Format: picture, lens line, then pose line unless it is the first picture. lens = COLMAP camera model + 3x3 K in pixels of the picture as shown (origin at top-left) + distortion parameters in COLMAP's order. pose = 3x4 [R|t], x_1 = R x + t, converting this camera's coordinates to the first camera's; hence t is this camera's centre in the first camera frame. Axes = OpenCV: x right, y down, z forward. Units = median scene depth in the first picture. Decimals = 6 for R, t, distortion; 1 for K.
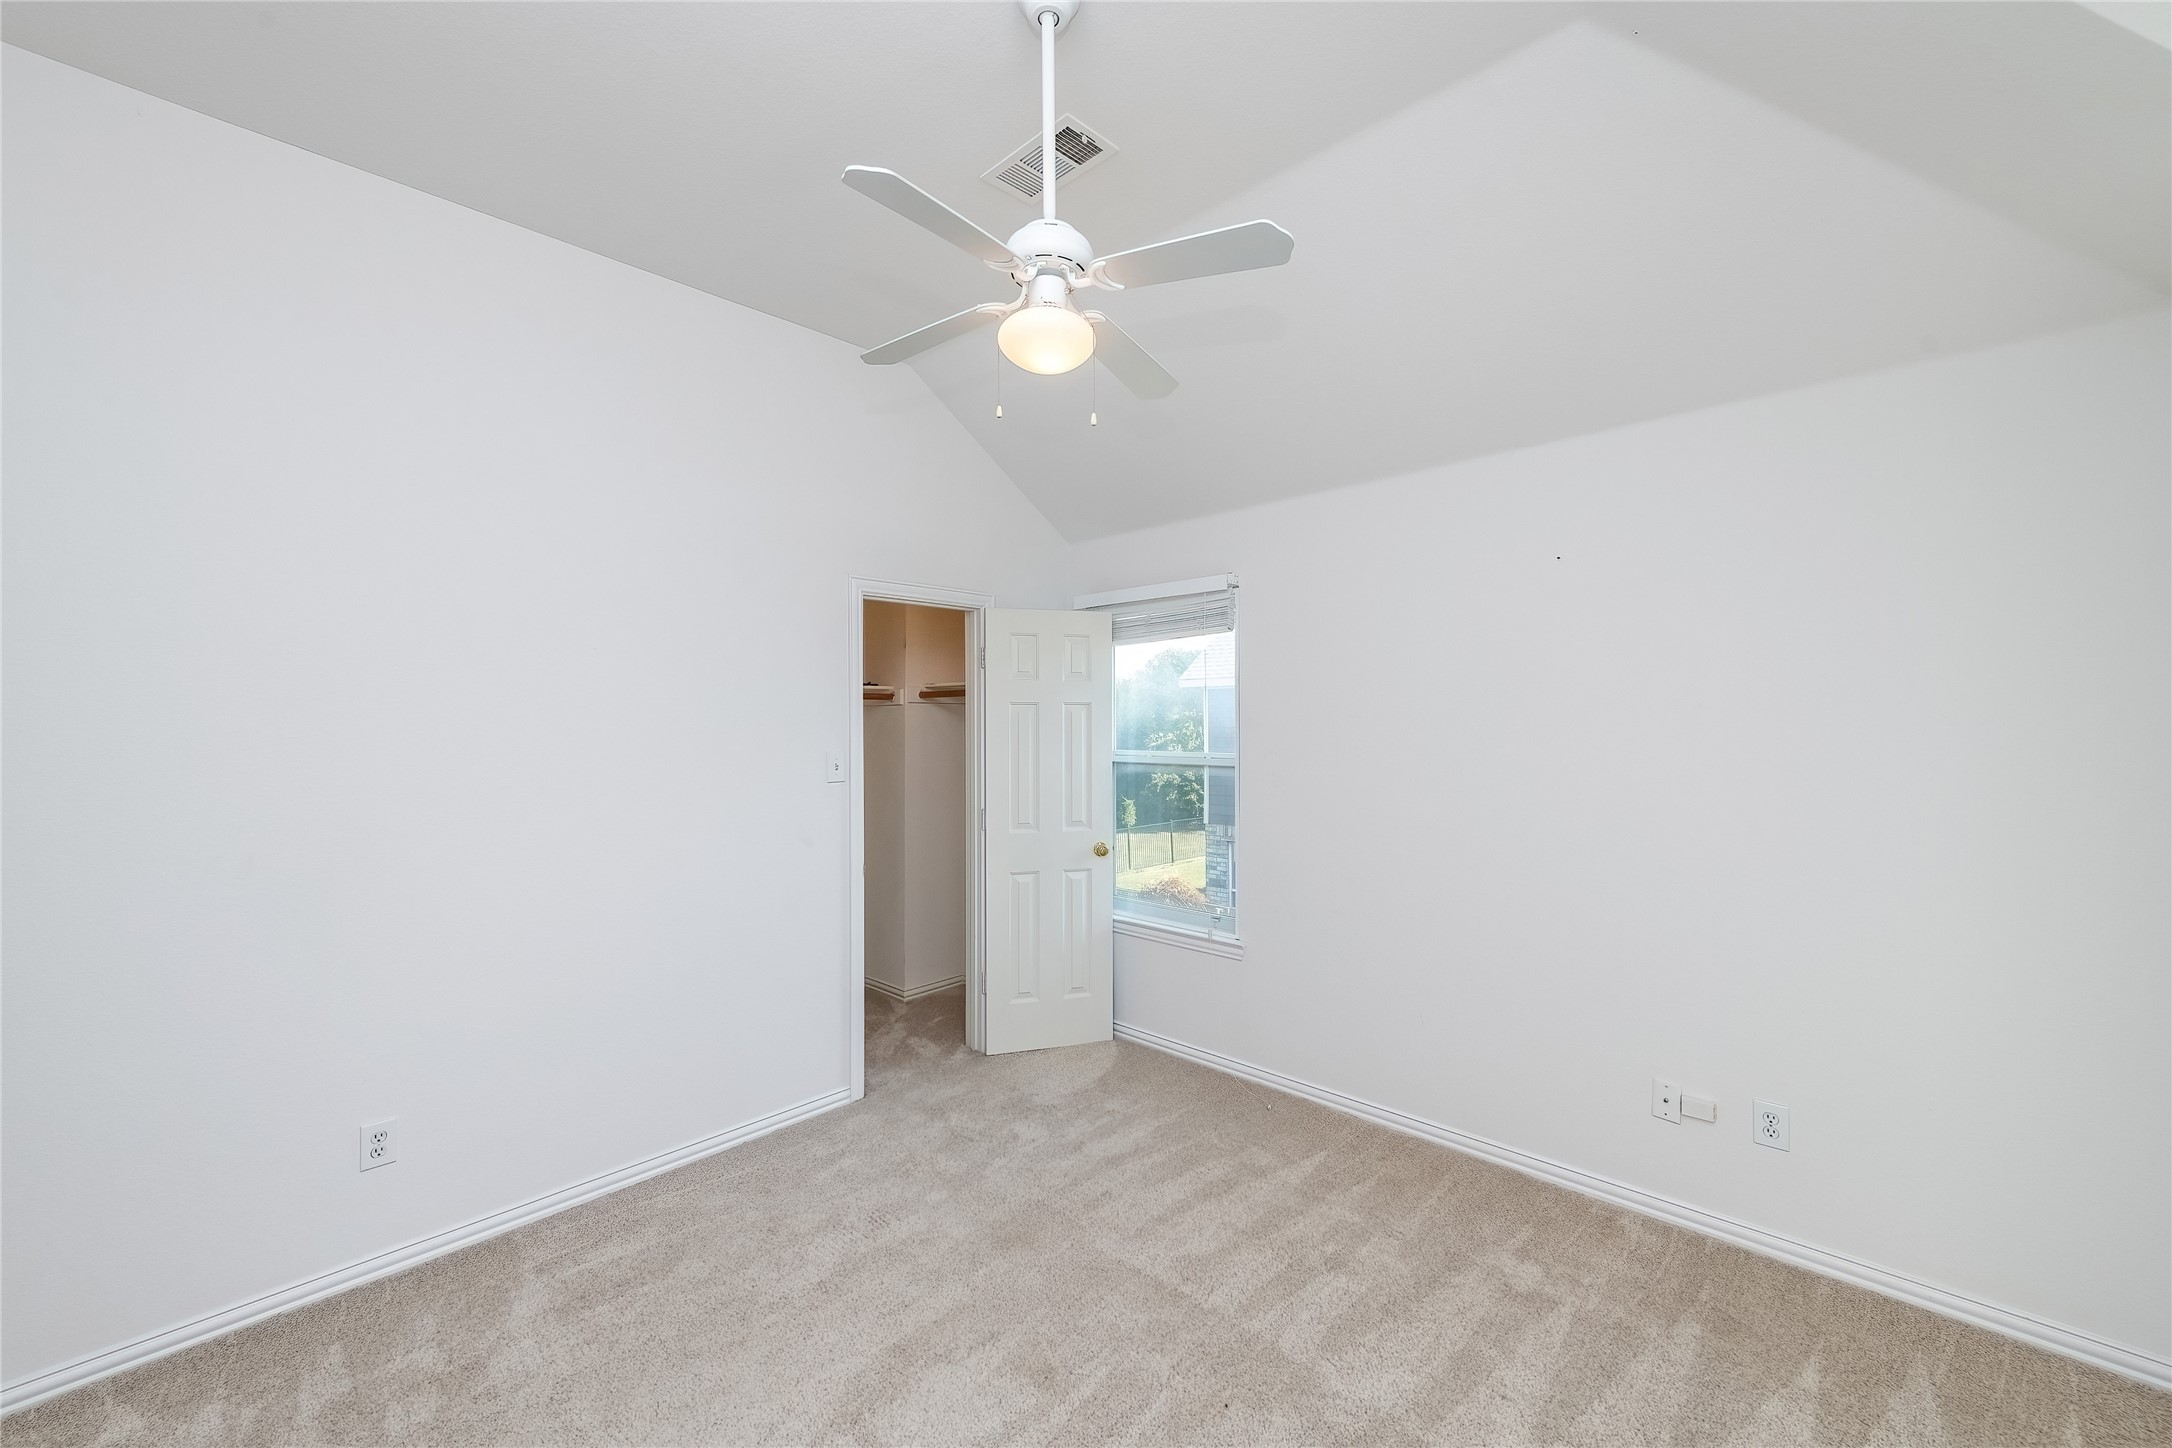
lens RADIAL K [[853.9, 0, 1080.5], [0, 853.9, 719.7], [0, 0, 1]] dist [0.011159, -0.000295]
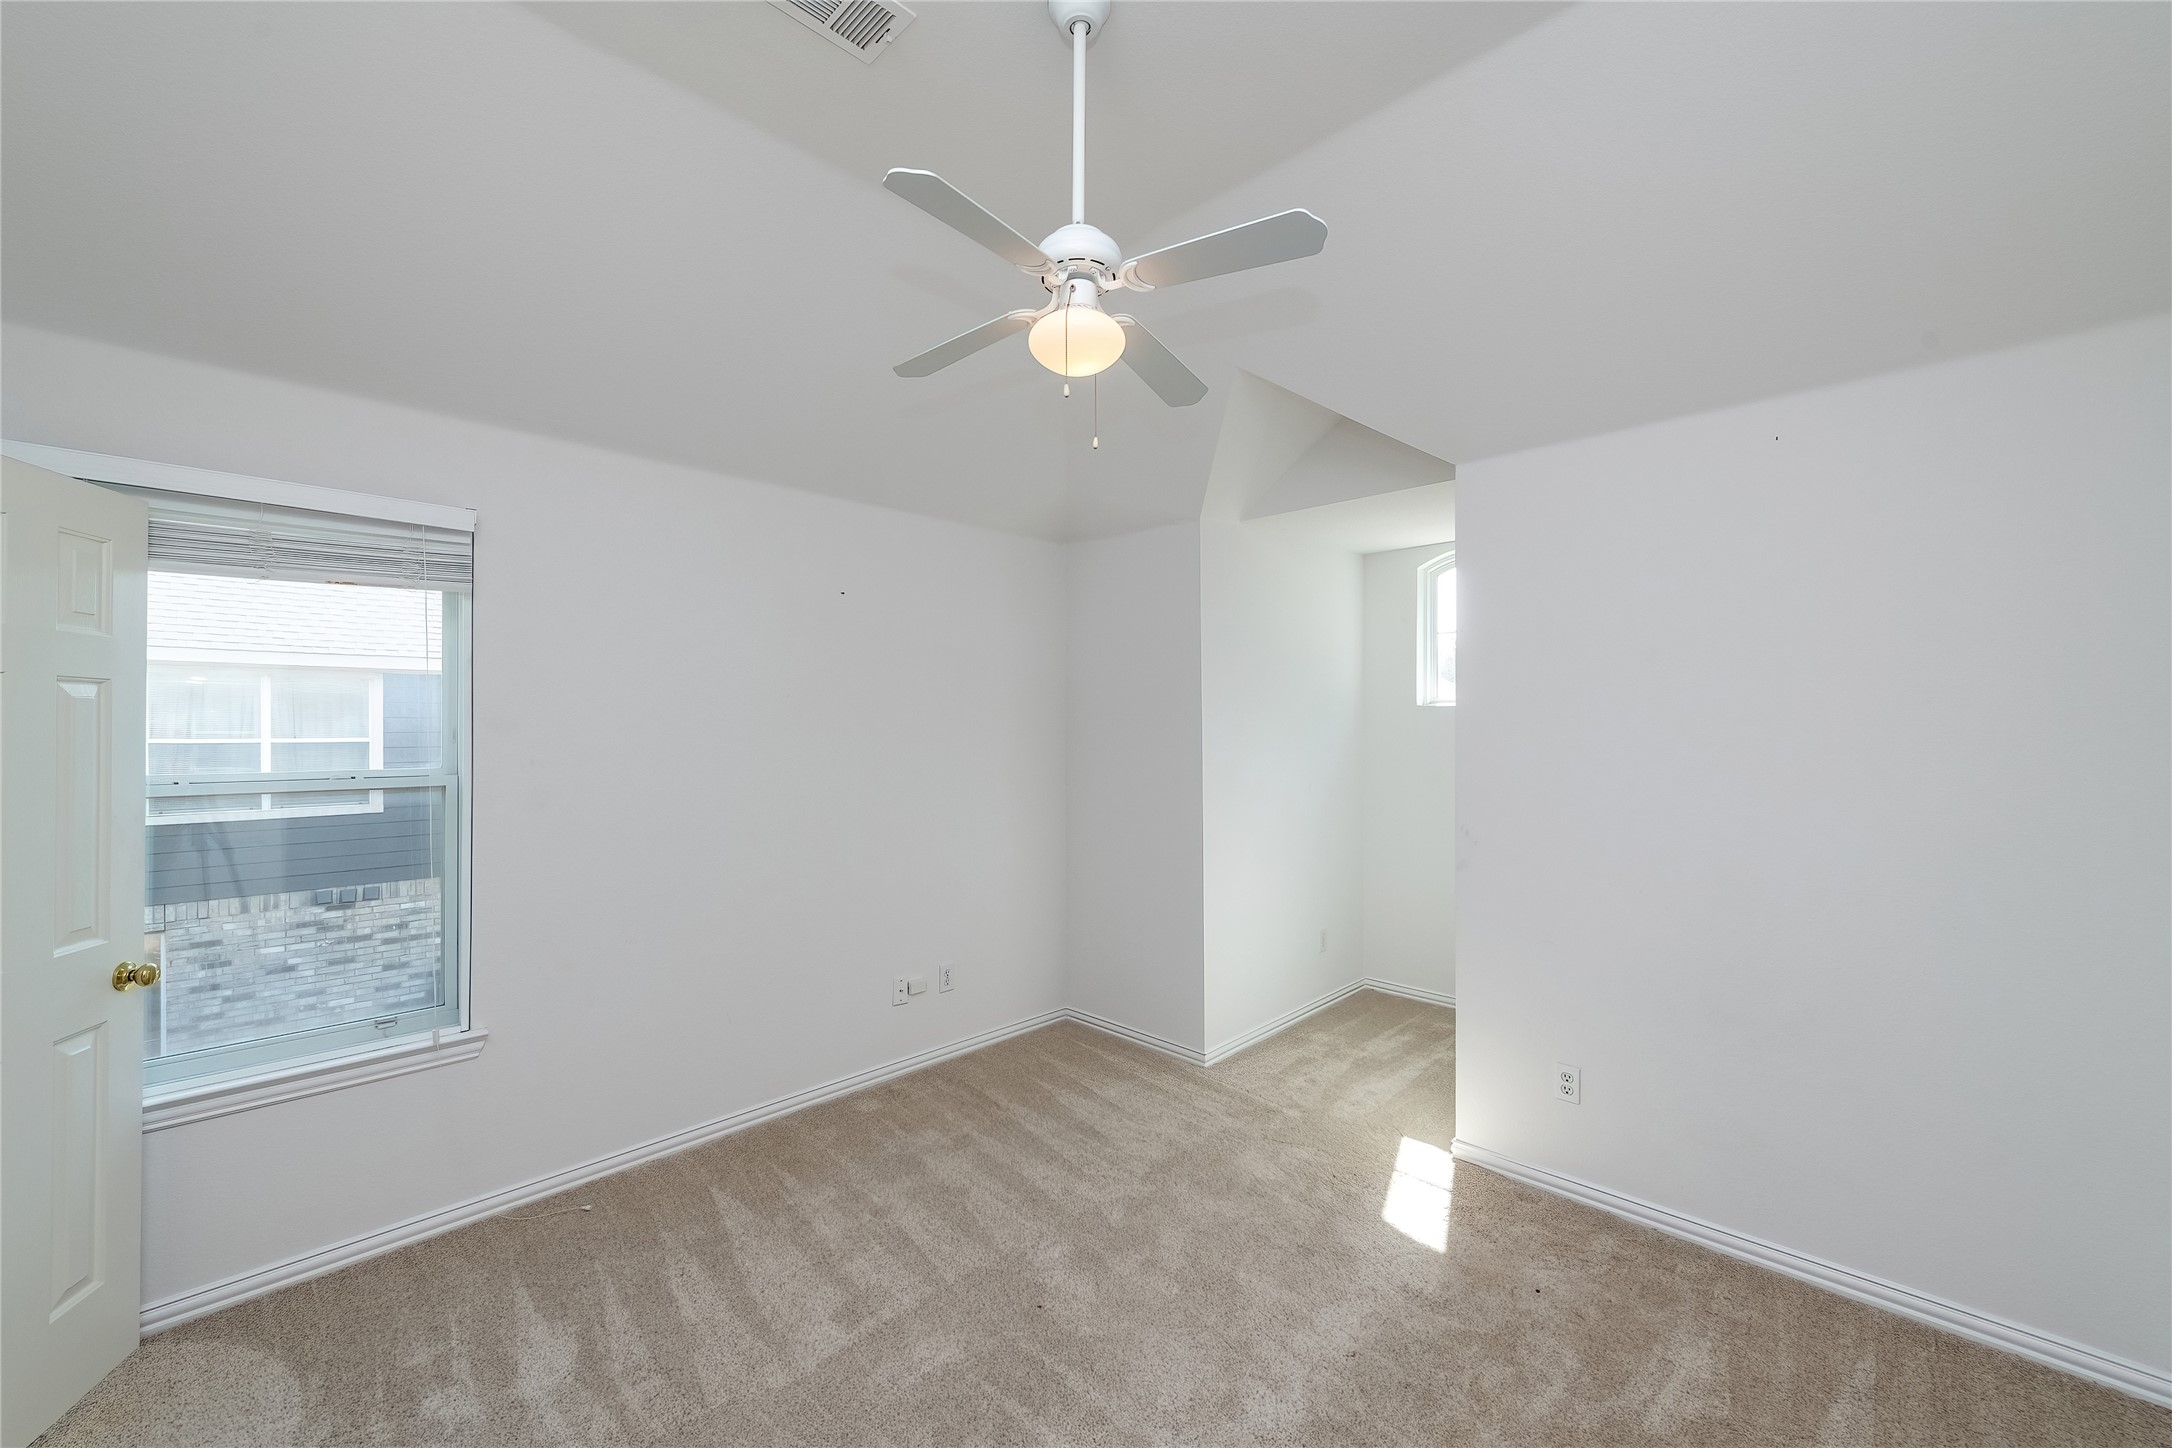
lens RADIAL K [[853.9, 0, 1080.5], [0, 853.9, 719.7], [0, 0, 1]] dist [0.011159, -0.000295]
pose [[0.008781, 0.012242, 0.999887, -0.612874], [-0.009363, 0.999882, -0.012160, 0.004527], [-0.999918, -0.009256, 0.008894, 0.569531]]
